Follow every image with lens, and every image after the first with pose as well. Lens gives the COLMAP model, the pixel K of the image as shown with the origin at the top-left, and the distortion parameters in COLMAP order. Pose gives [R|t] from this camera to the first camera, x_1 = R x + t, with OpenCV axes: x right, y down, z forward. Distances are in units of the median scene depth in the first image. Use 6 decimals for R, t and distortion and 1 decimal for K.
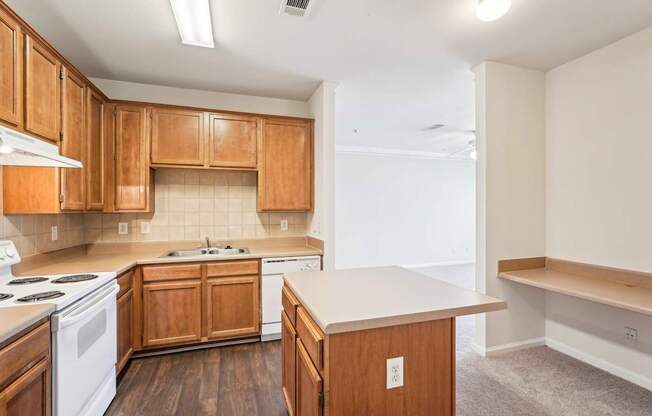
lens RADIAL K [[296.3, 0, 326.0], [0, 296.3, 208.0], [0, 0, 1]] dist [0.000554, 0.000174]
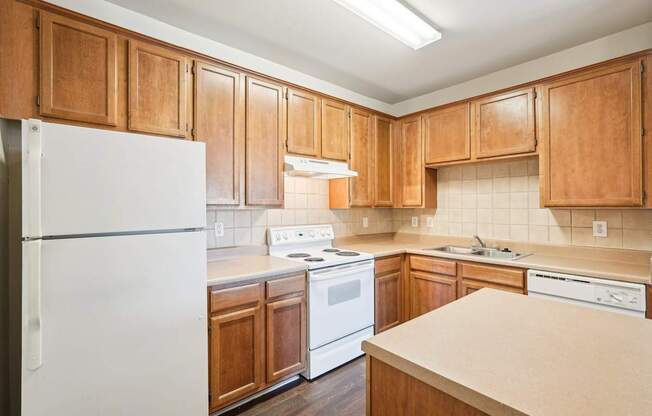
lens RADIAL K [[296.3, 0, 326.0], [0, 296.3, 208.0], [0, 0, 1]] dist [0.000554, 0.000174]
pose [[0.387930, 0.004271, -0.921679, 0.294025], [0.008020, 0.999936, 0.008009, 0.001421], [0.921654, -0.010499, 0.387871, 0.228448]]
